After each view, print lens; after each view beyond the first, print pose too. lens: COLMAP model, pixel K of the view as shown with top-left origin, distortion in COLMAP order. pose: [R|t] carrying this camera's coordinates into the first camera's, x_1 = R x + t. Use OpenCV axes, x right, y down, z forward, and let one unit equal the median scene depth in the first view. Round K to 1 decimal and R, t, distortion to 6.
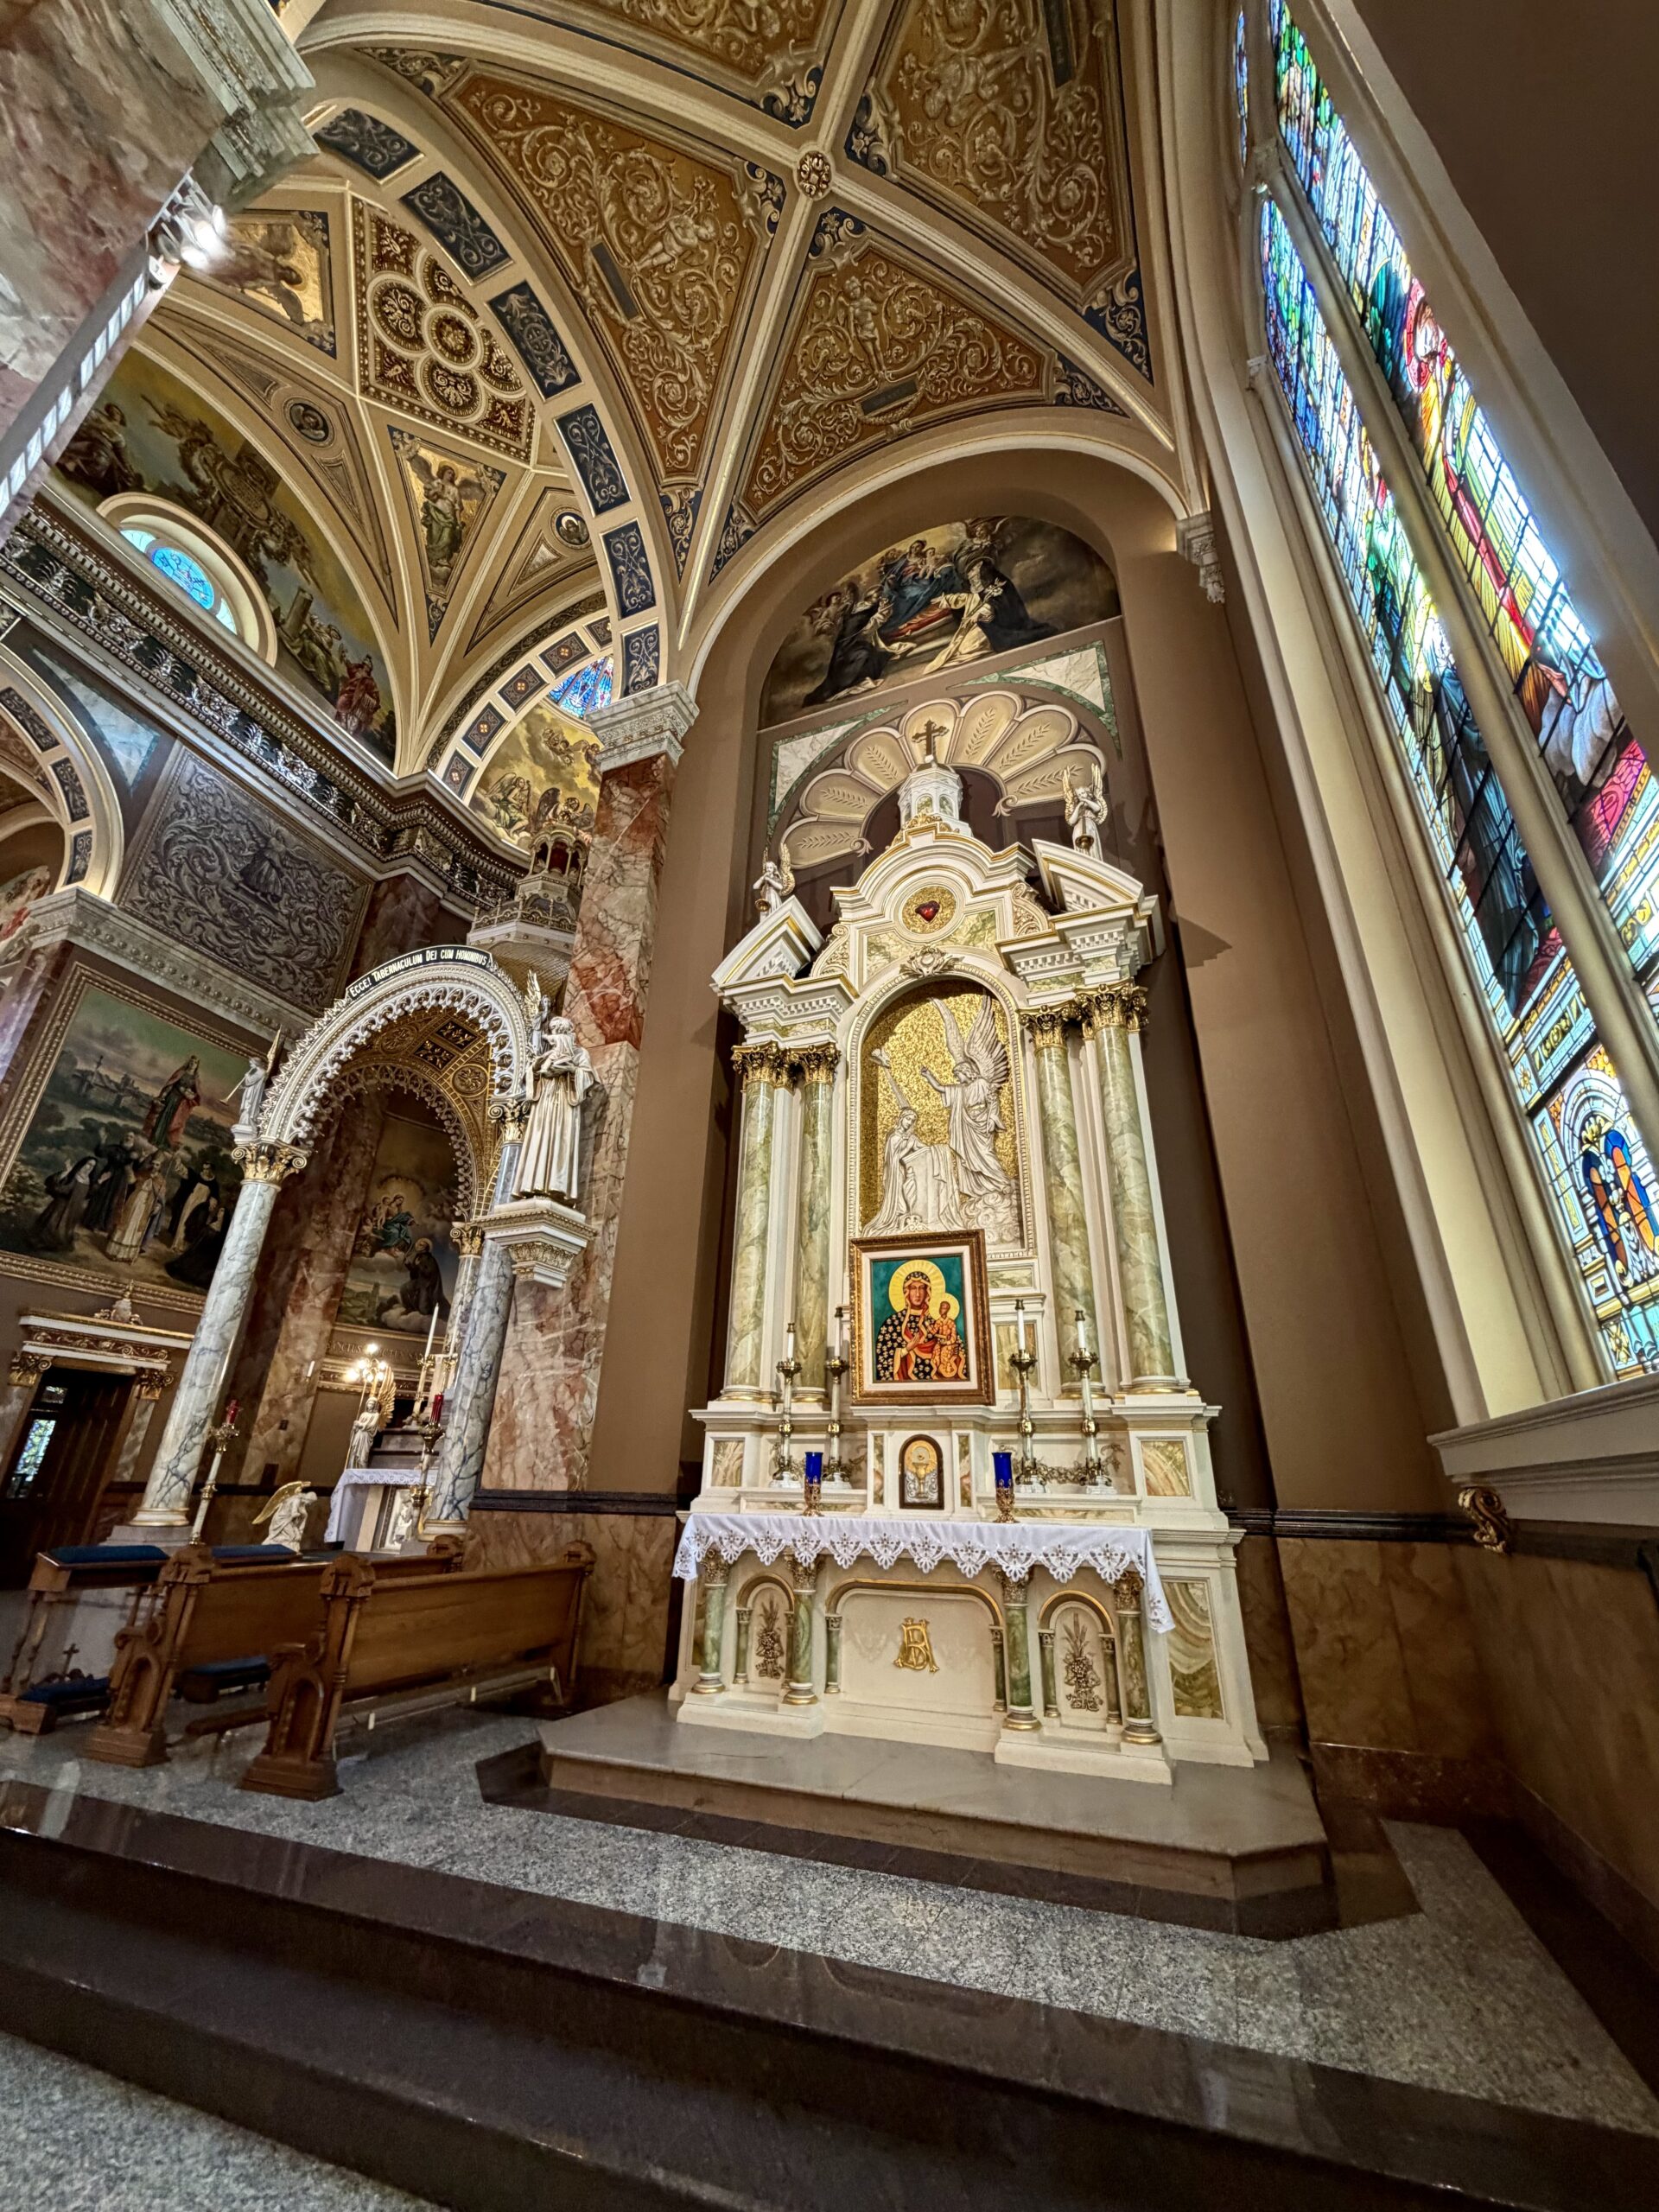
lens RADIAL K [[873.3, 0, 829.5], [0, 873.3, 1092.7], [0, 0, 1]] dist [0.002358, -0.000581]
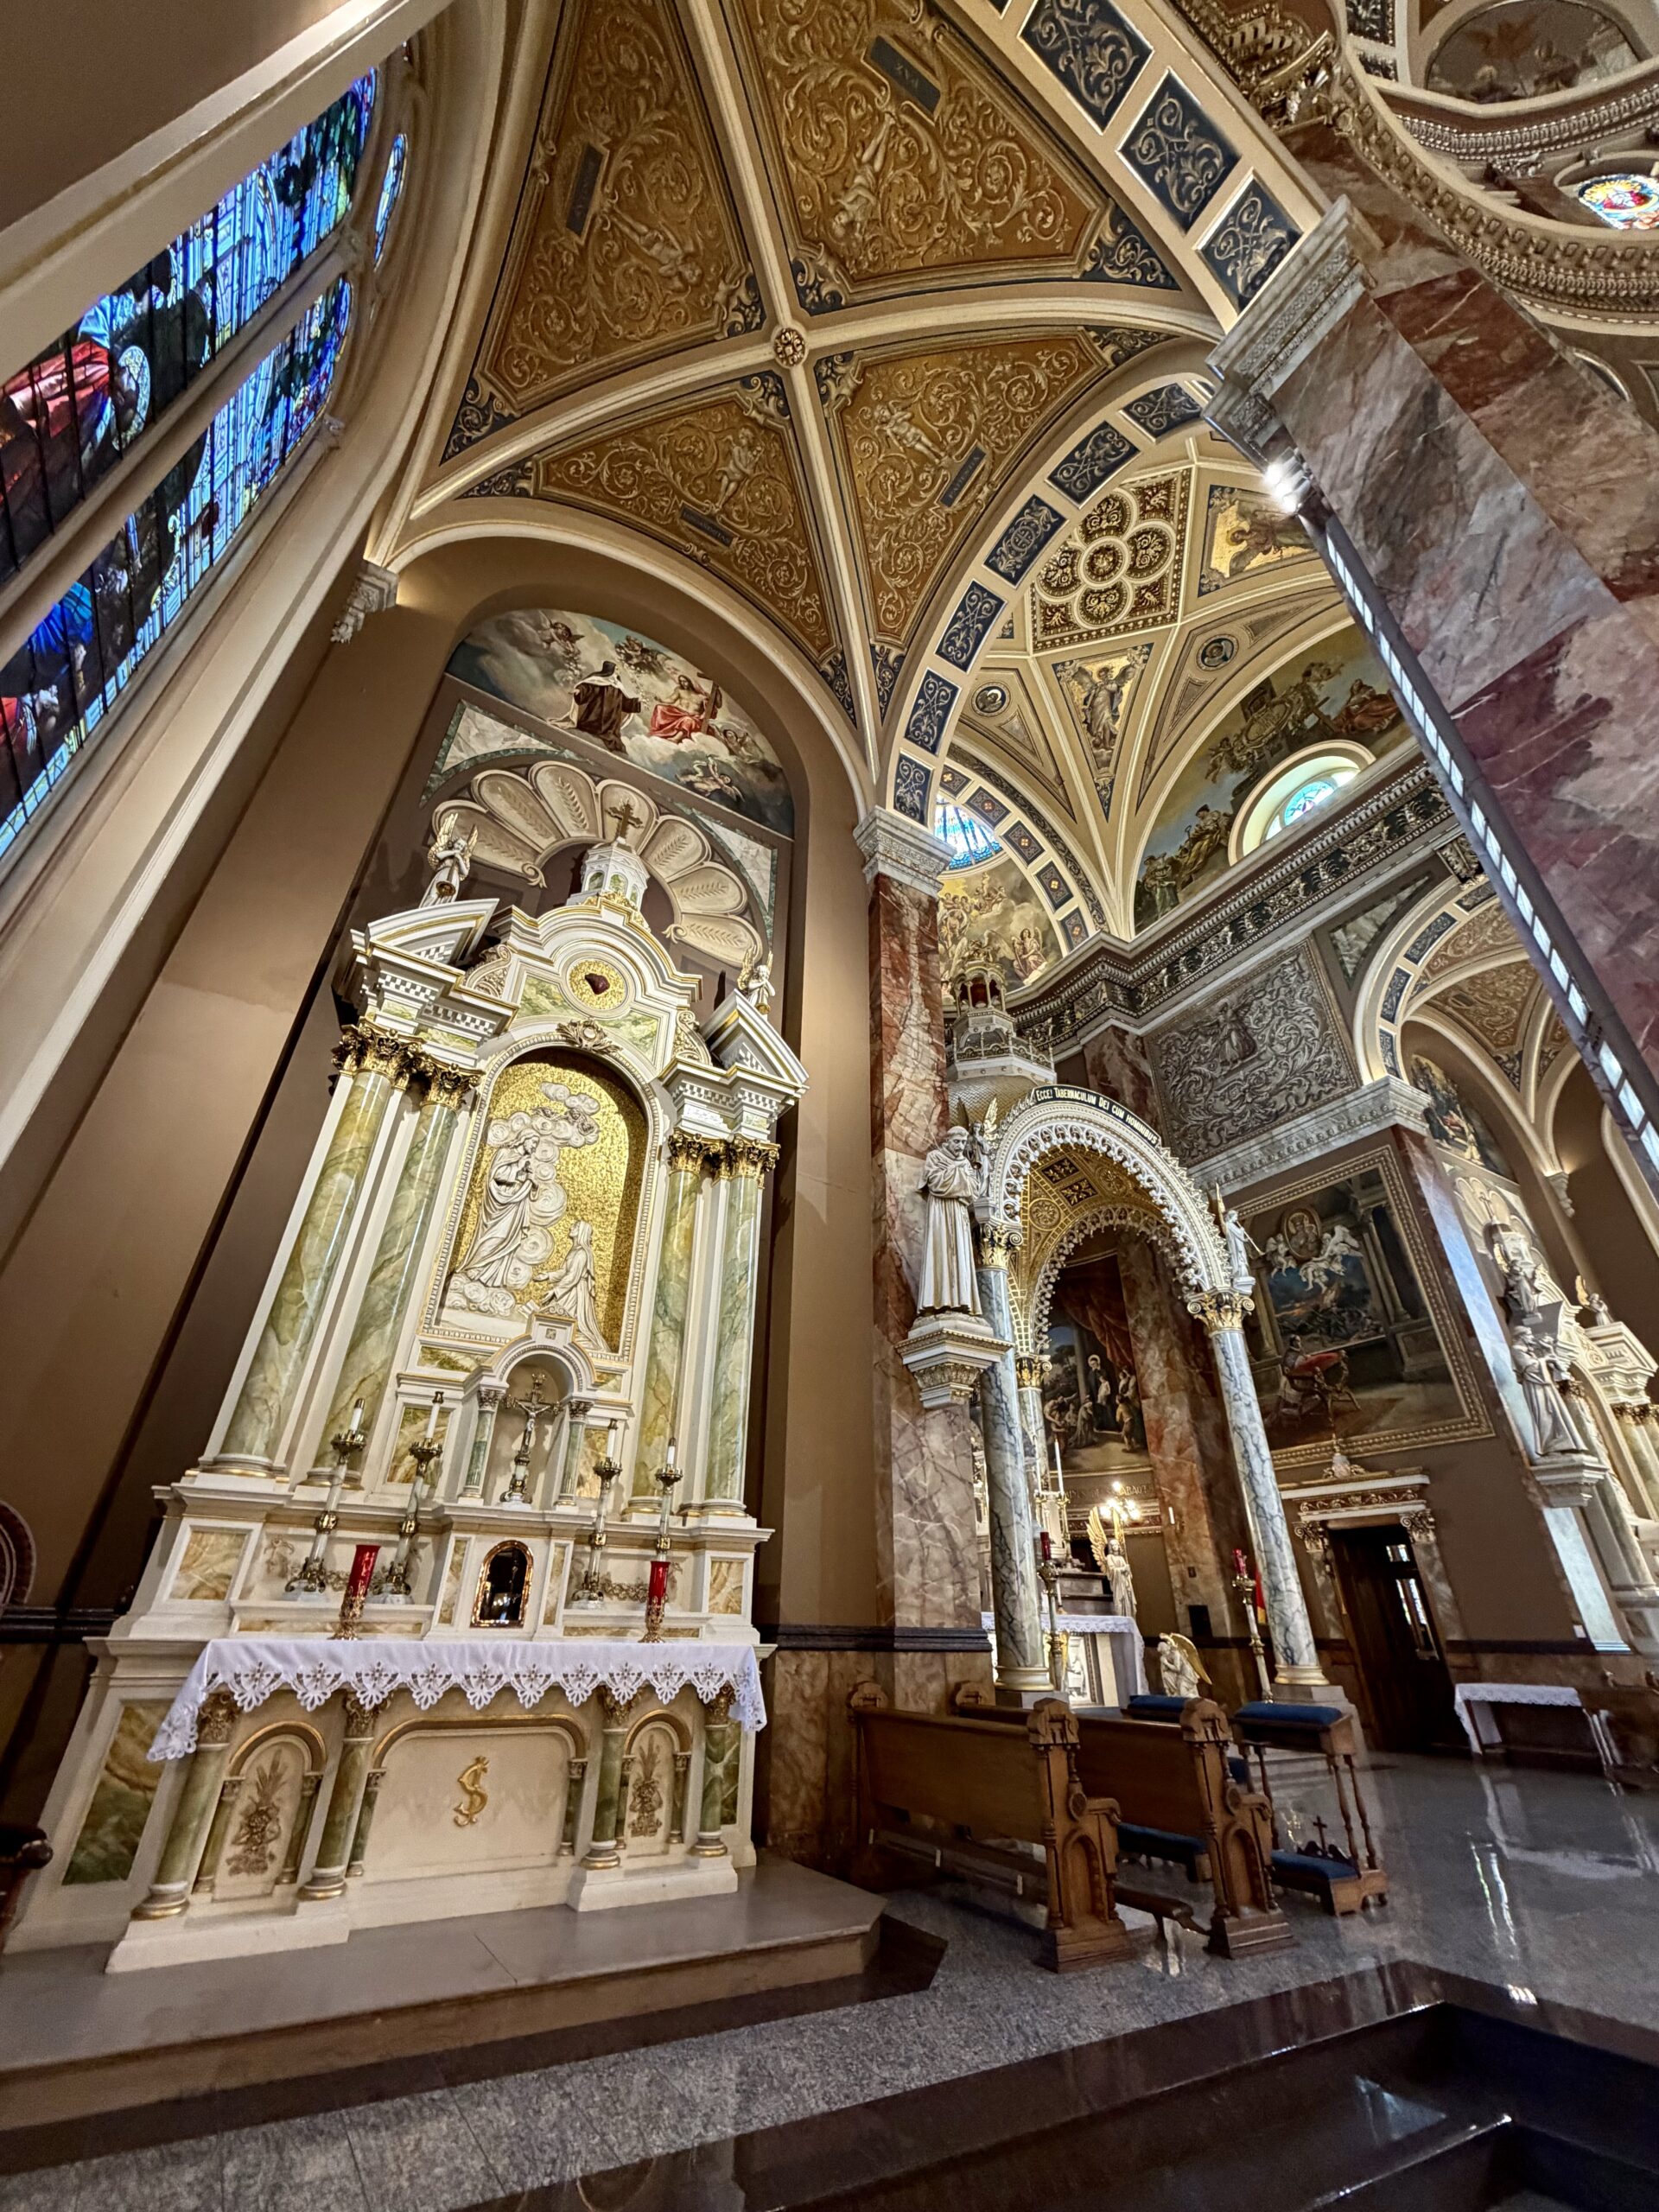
lens RADIAL K [[873.3, 0, 813.0], [0, 873.3, 1091.4], [0, 0, 1]] dist [0.002358, -0.000581]
pose [[0.595696, 0.409158, 0.691184, -1.289678], [-0.343003, 0.907703, -0.241713, 0.191839], [-0.726289, -0.093091, 0.681057, 0.481584]]
